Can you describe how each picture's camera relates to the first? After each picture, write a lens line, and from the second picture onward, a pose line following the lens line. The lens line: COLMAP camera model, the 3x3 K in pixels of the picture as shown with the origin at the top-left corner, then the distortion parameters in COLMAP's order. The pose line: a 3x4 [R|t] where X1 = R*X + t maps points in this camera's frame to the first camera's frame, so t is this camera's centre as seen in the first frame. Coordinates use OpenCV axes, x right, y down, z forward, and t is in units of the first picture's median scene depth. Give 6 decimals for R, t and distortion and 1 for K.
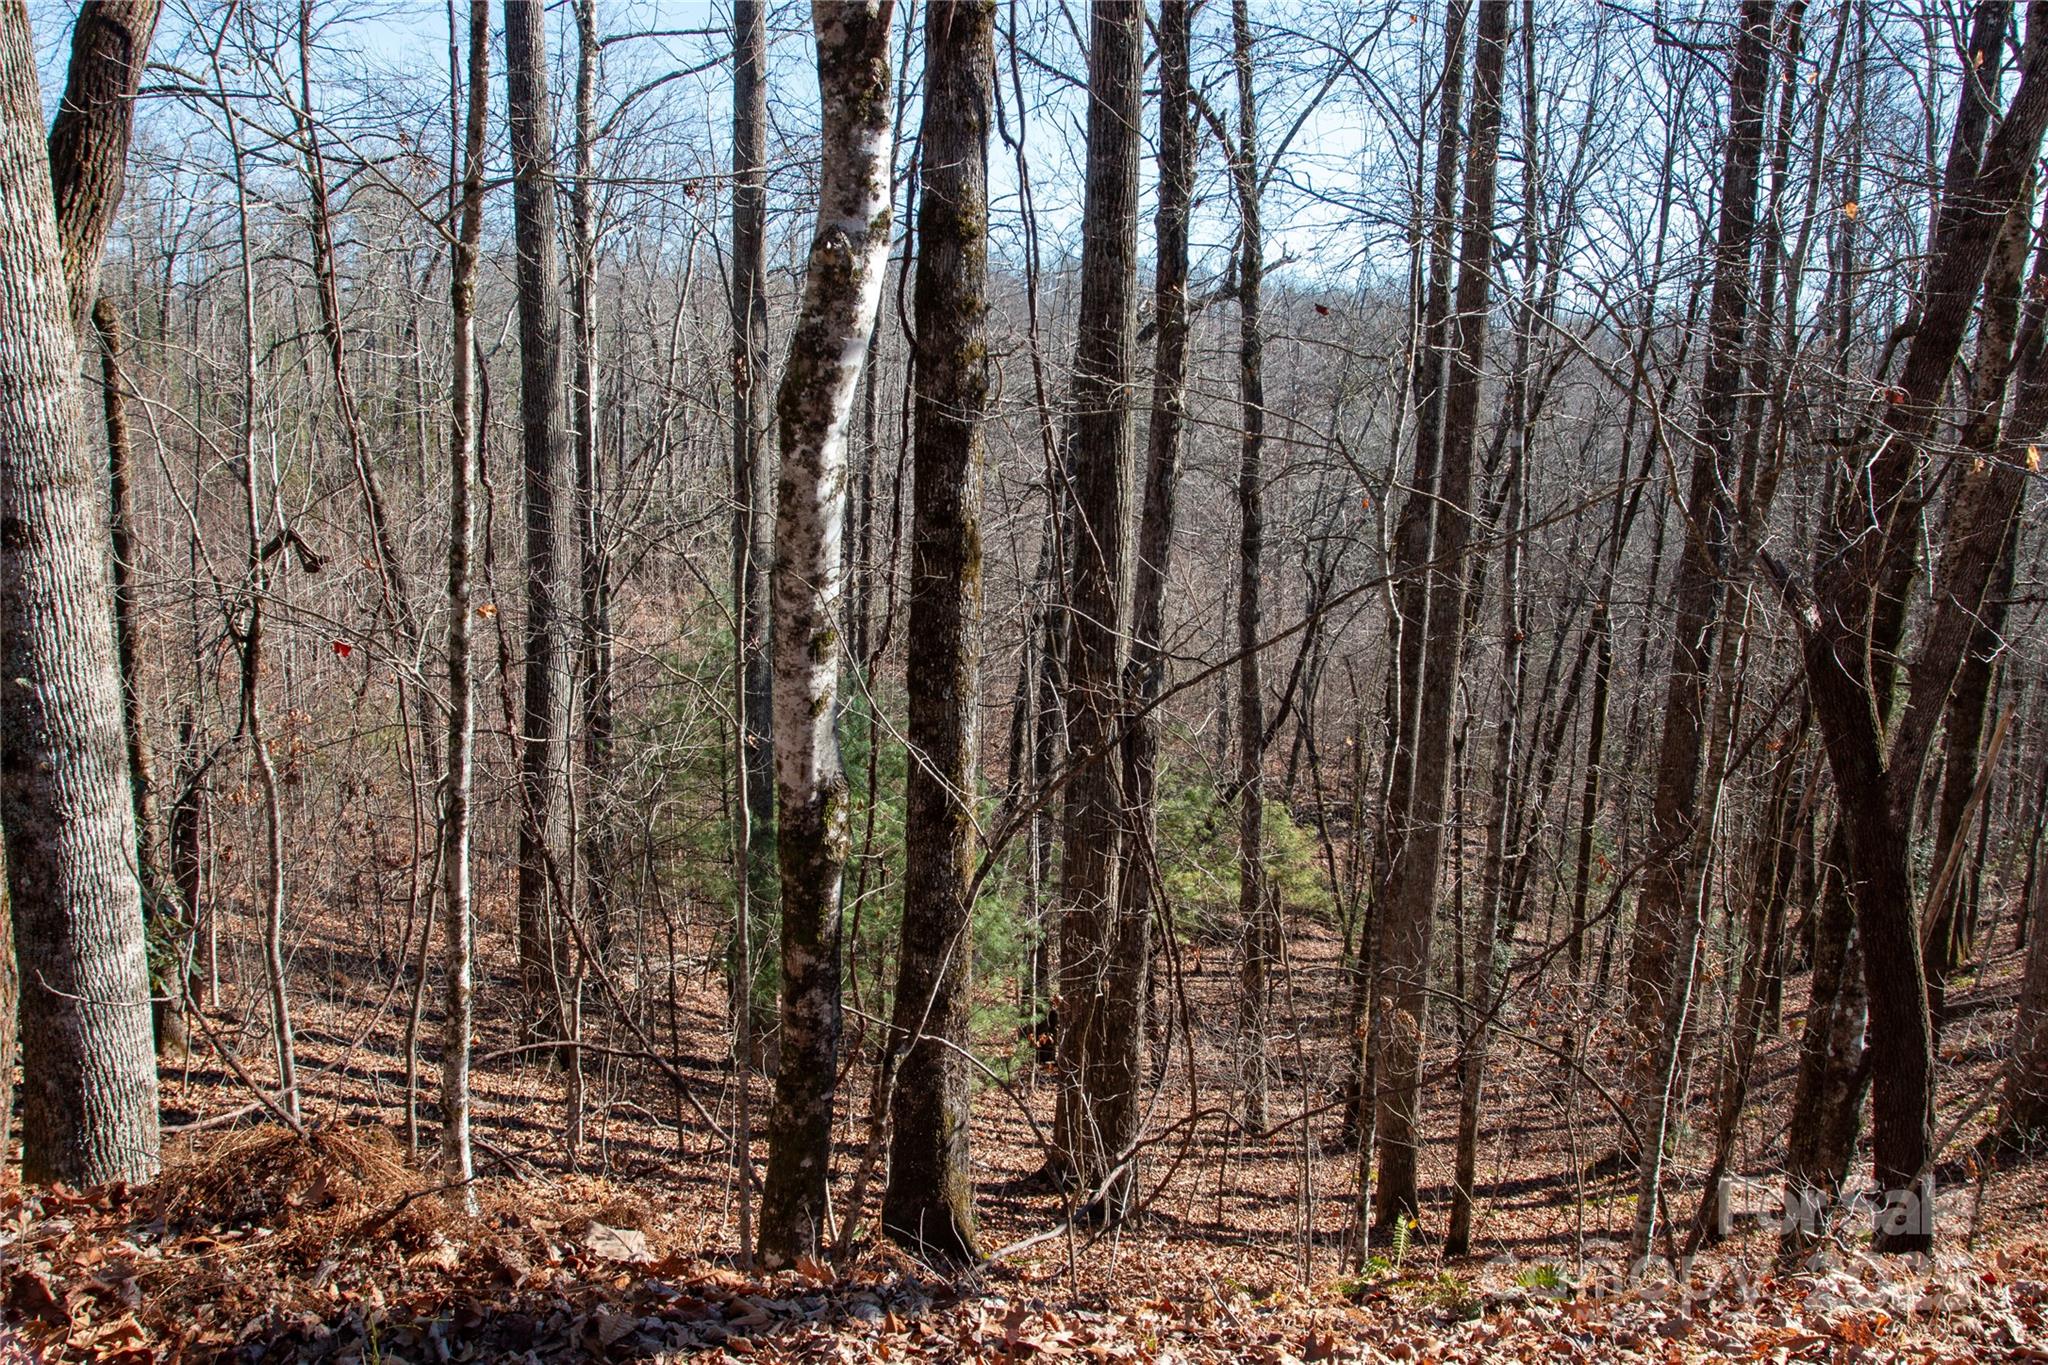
lens RADIAL K [[1618.8, 0, 1026.3], [0, 1618.8, 699.2], [0, 0, 1]] dist [-0.090443, 0.063258]
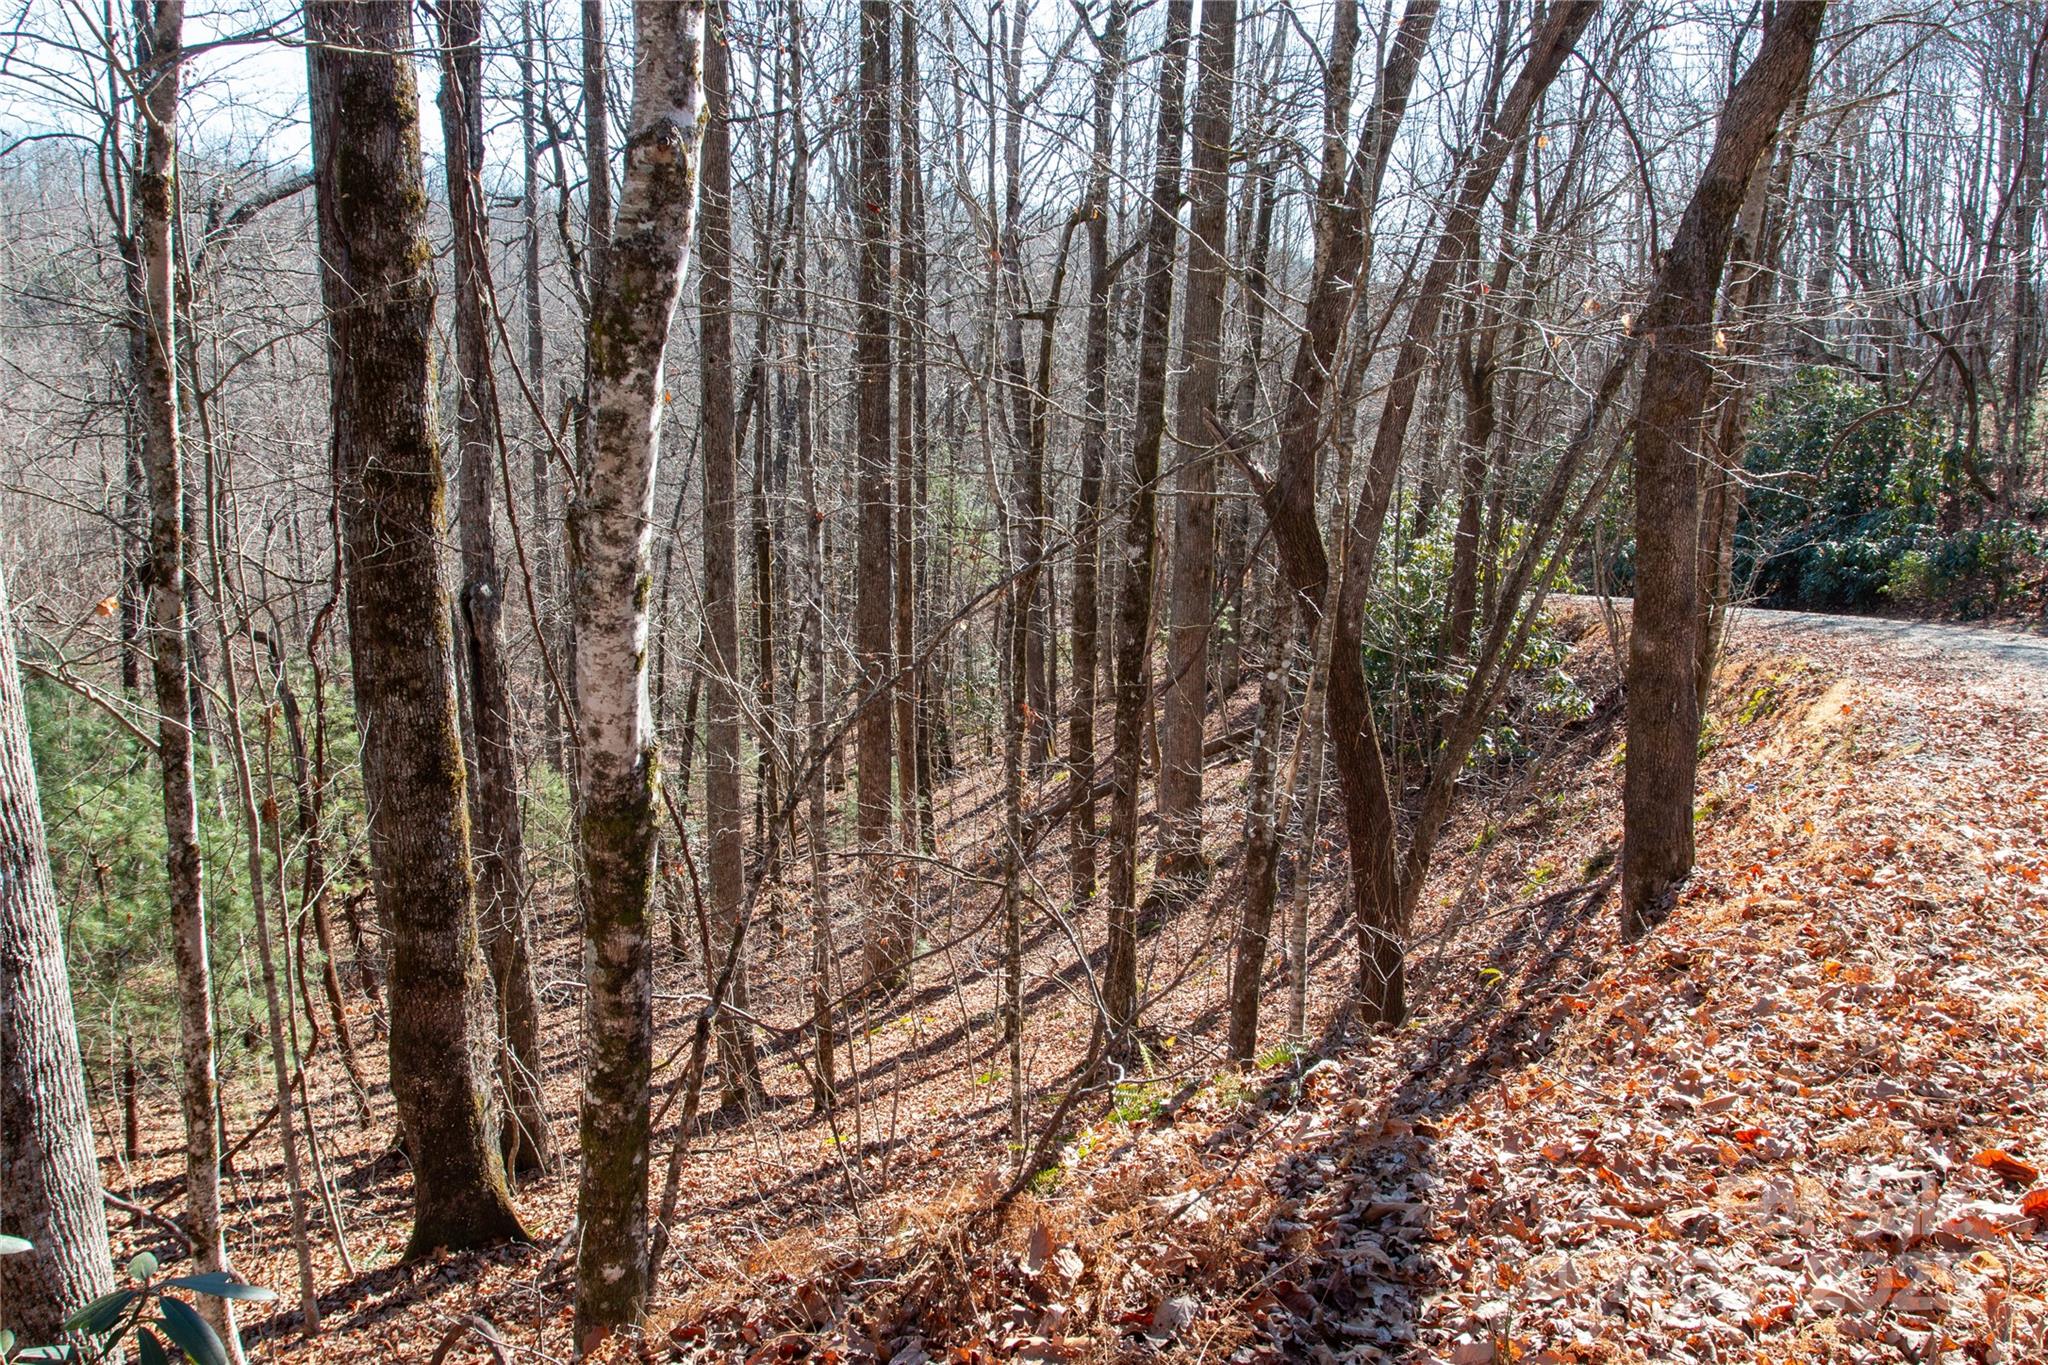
lens RADIAL K [[1618.8, 0, 1026.3], [0, 1618.8, 699.2], [0, 0, 1]] dist [-0.090443, 0.063258]
pose [[0.816159, -0.158249, 0.555735, -0.481333], [0.118341, 0.987158, 0.107303, -0.047448], [-0.565579, -0.021810, 0.824406, 0.146683]]
